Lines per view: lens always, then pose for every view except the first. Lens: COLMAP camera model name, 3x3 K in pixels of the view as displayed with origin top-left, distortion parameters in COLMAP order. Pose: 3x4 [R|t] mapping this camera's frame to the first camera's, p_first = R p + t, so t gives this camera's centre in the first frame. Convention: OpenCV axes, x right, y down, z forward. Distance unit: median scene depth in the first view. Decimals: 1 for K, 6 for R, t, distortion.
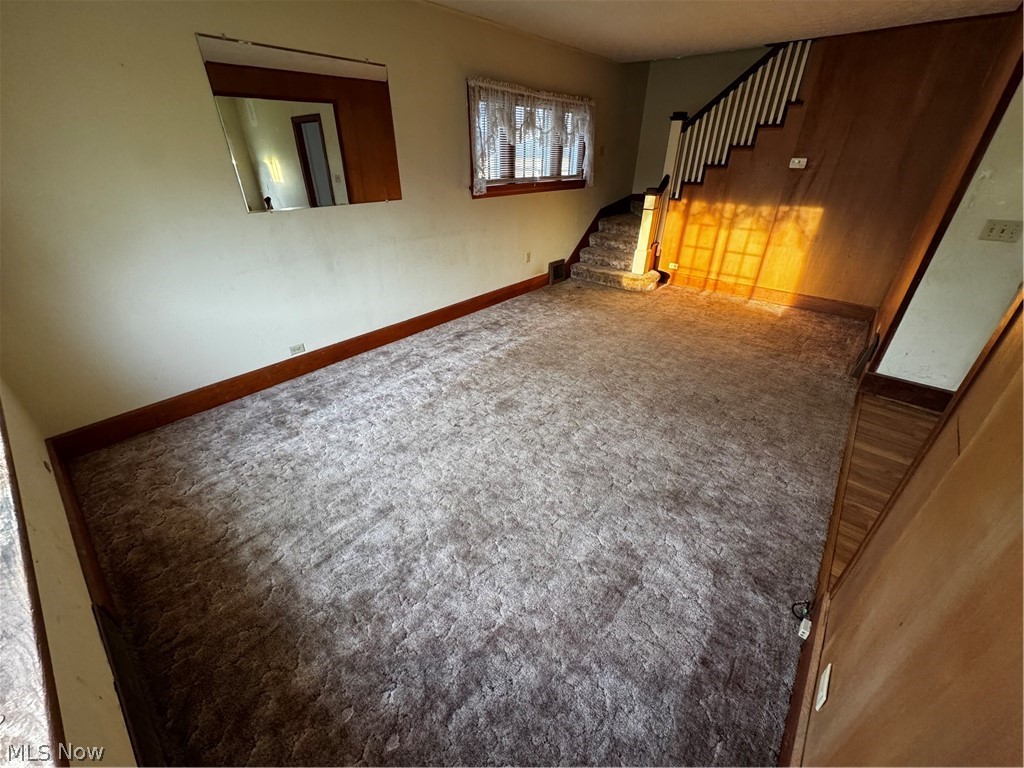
lens RADIAL K [[407.9, 0, 511.1], [0, 407.9, 382.4], [0, 0, 1]] dist [-0.000535, -0.000062]
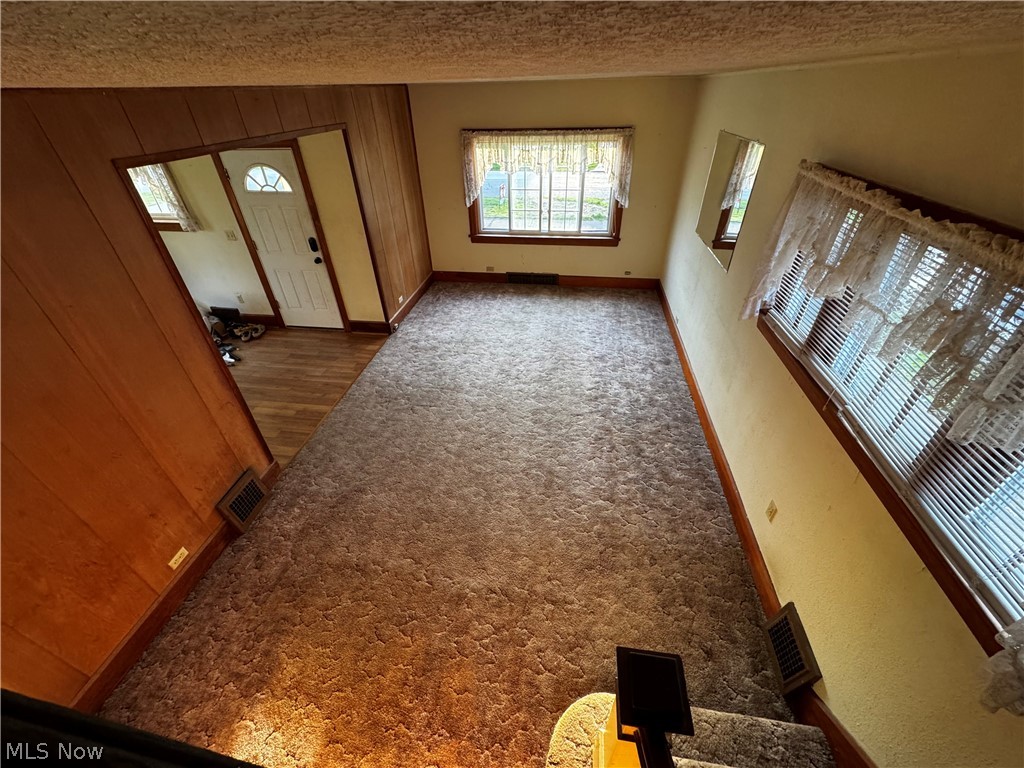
lens RADIAL K [[407.9, 0, 514.6], [0, 407.9, 381.2], [0, 0, 1]] dist [-0.000535, -0.000062]
pose [[-0.846563, 0.317297, -0.427380, 0.654064], [-0.251342, 0.469476, 0.846415, -1.027559], [0.469210, 0.823963, -0.317691, 1.291867]]
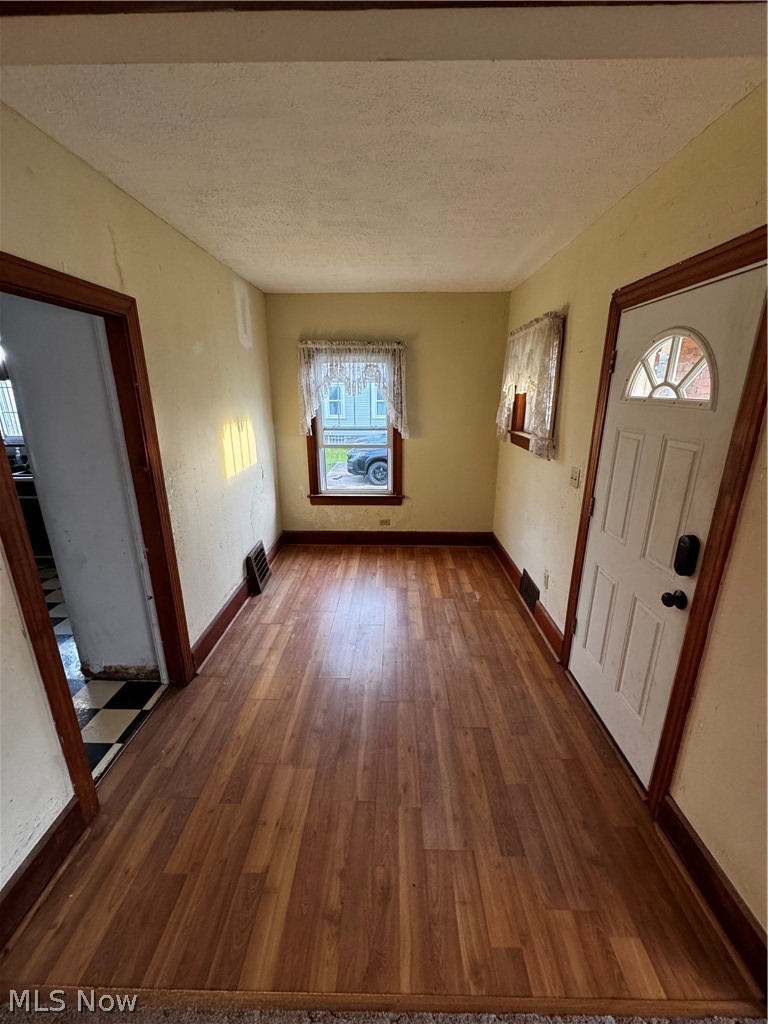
lens RADIAL K [[407.9, 0, 386.8], [0, 407.9, 508.7], [0, 0, 1]] dist [-0.000535, -0.000062]
pose [[-0.637039, -0.225692, 0.737051, 0.393672], [0.373023, 0.746500, 0.550992, -0.341478], [-0.674563, 0.625940, -0.391361, 0.548992]]
